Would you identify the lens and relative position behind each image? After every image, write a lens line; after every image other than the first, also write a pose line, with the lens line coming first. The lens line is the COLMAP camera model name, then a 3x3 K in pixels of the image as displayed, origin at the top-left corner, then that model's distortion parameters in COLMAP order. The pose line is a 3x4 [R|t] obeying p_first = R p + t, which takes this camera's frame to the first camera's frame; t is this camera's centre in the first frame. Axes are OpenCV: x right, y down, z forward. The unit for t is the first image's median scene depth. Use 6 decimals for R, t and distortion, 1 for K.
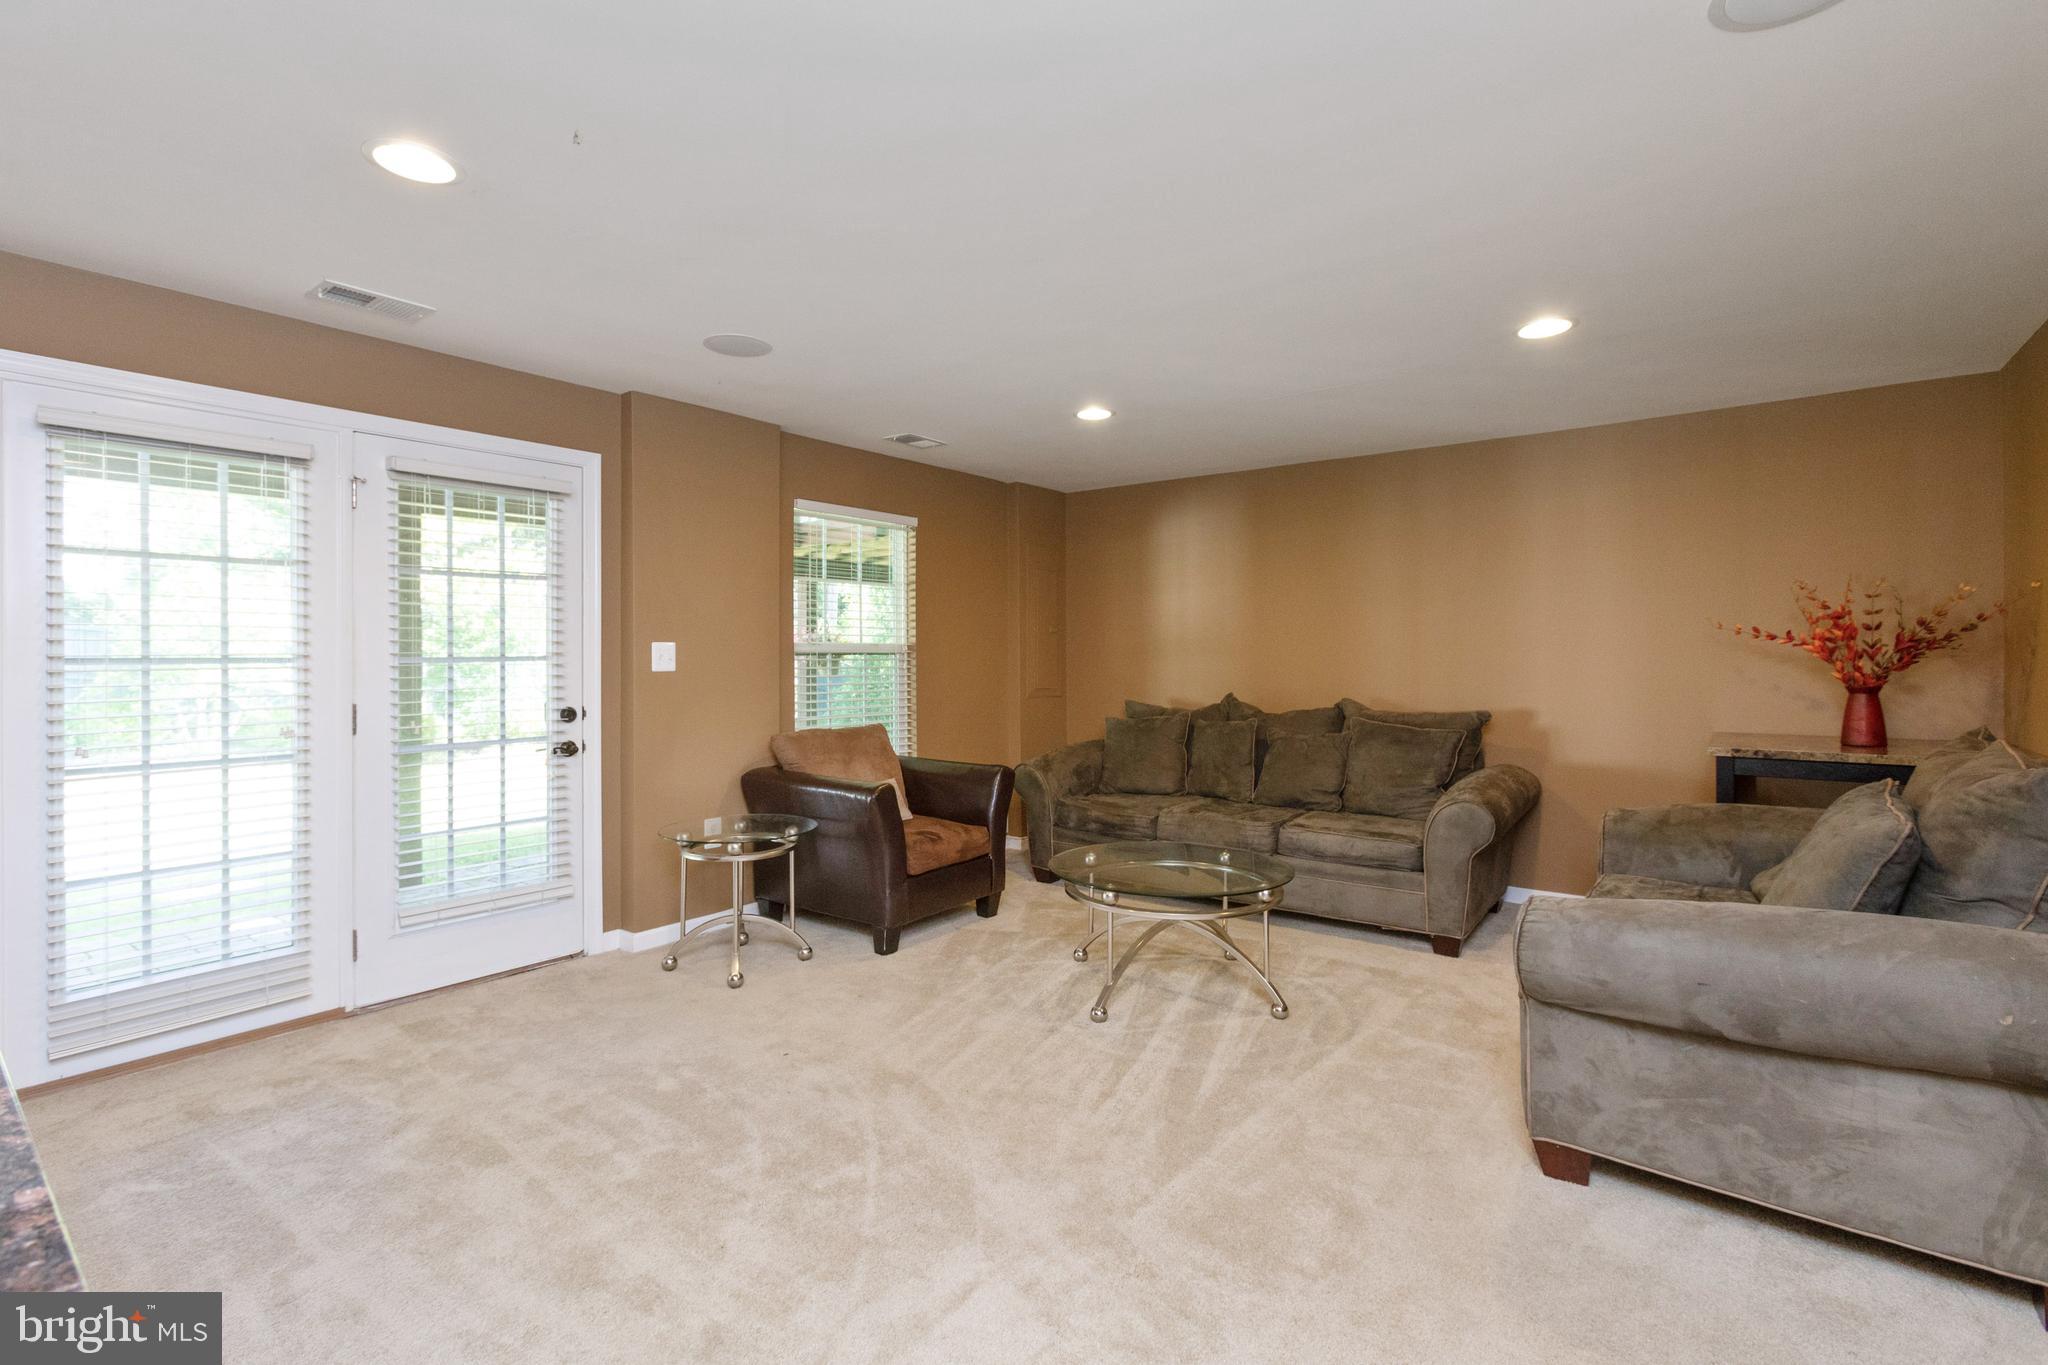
lens RADIAL K [[904.8, 0, 1008.8], [0, 904.8, 659.9], [0, 0, 1]] dist [-0.025649, 0.000265]
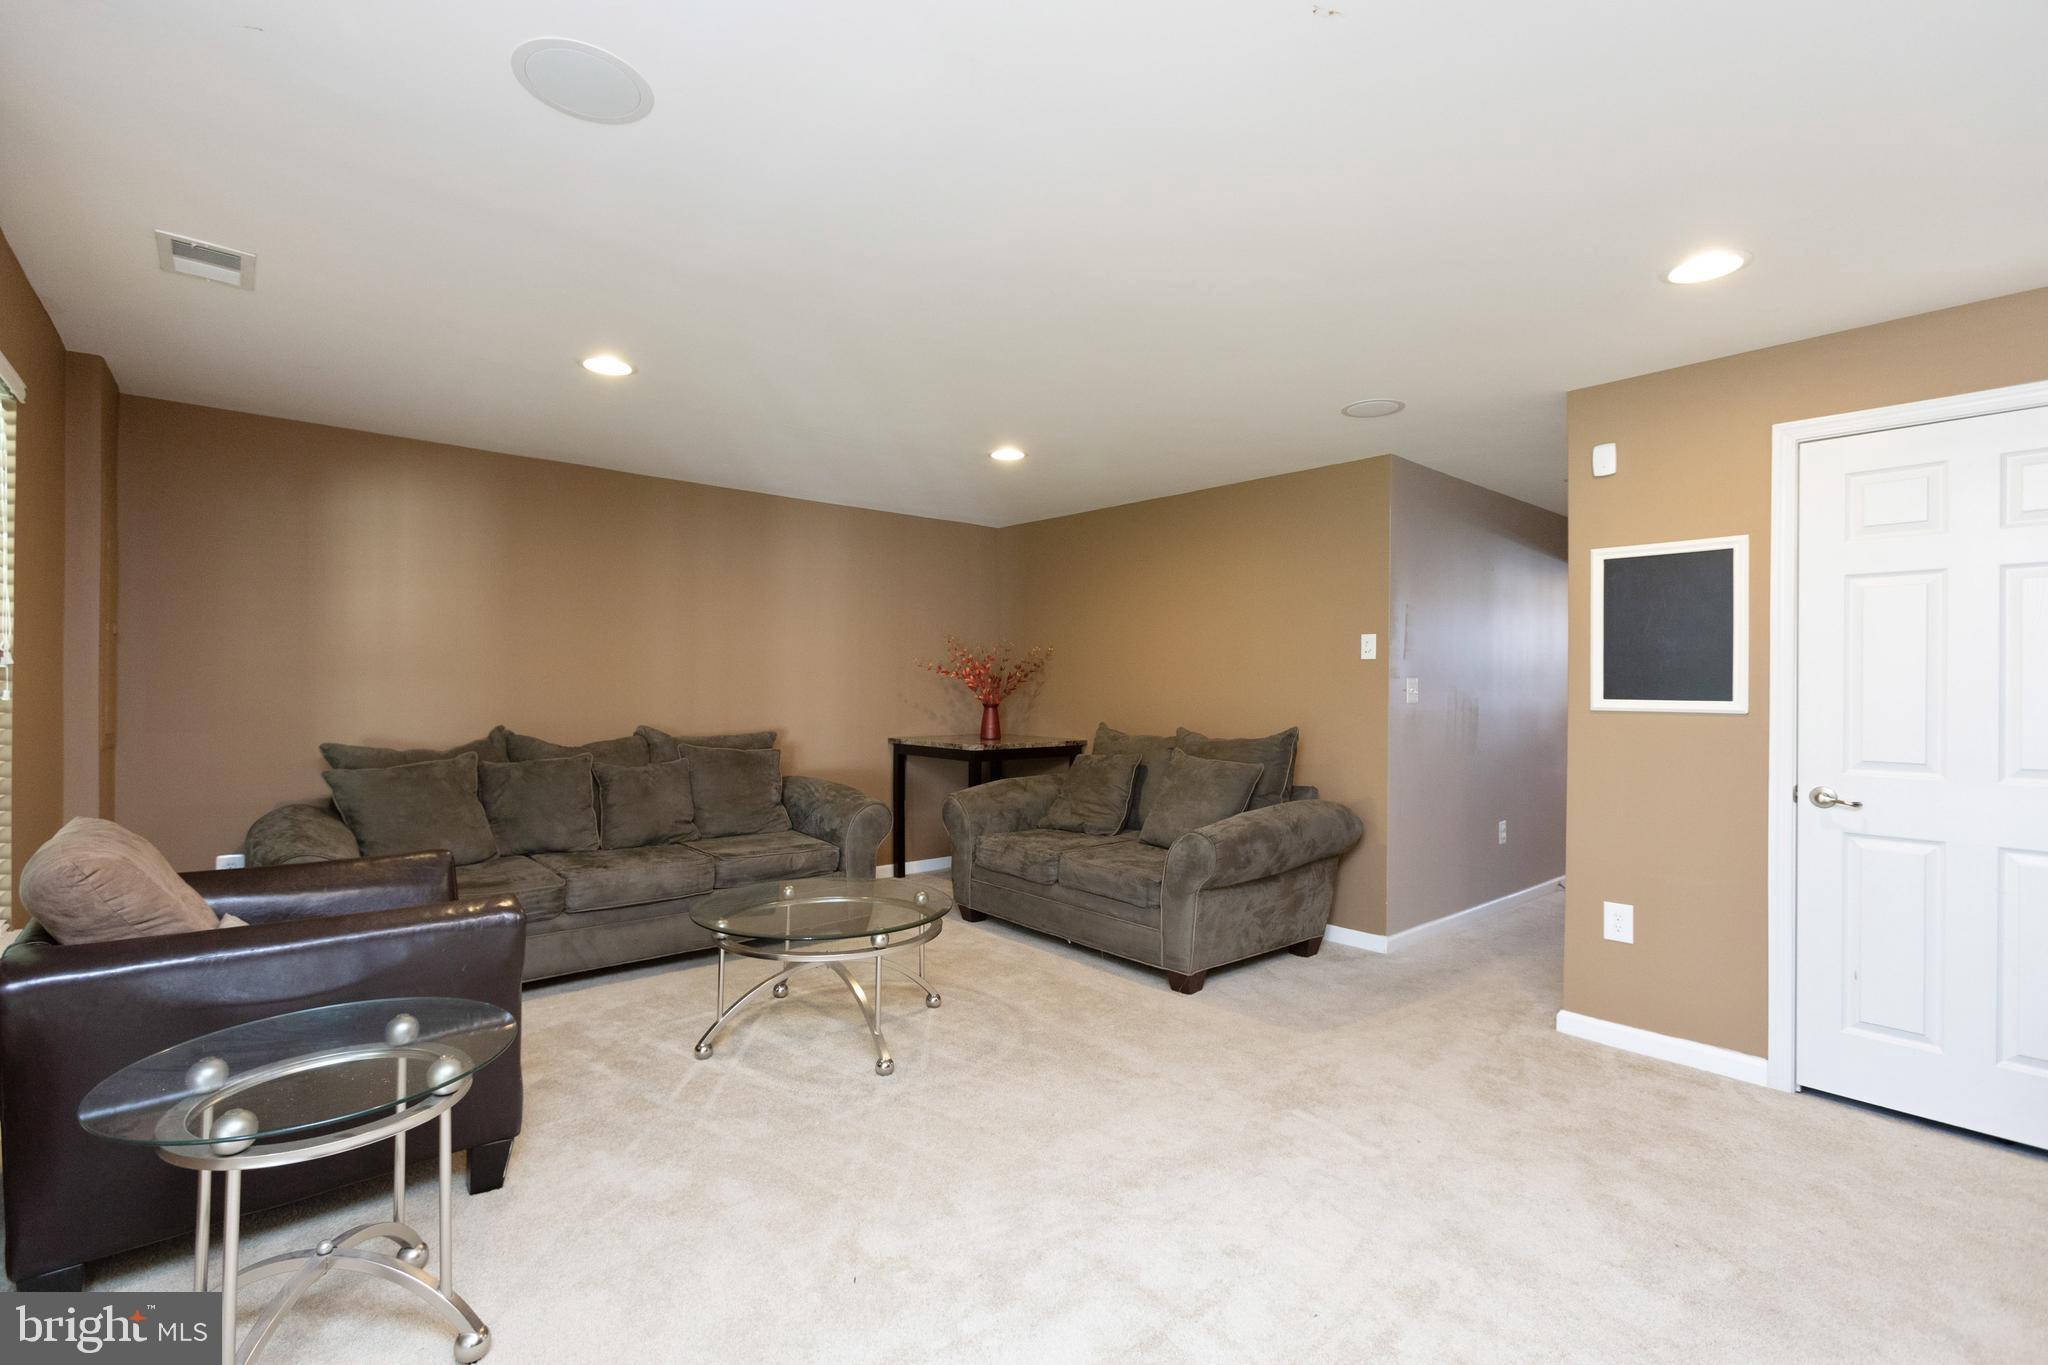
lens RADIAL K [[910.2, 0, 1024.0], [0, 910.2, 682.5], [0, 0, 1]] dist [-0.001120, 0.000047]
pose [[0.196578, 0.007416, 0.980460, -0.453943], [-0.005934, 0.999962, -0.006374, 0.000087], [-0.980470, -0.004565, 0.196615, 0.381053]]
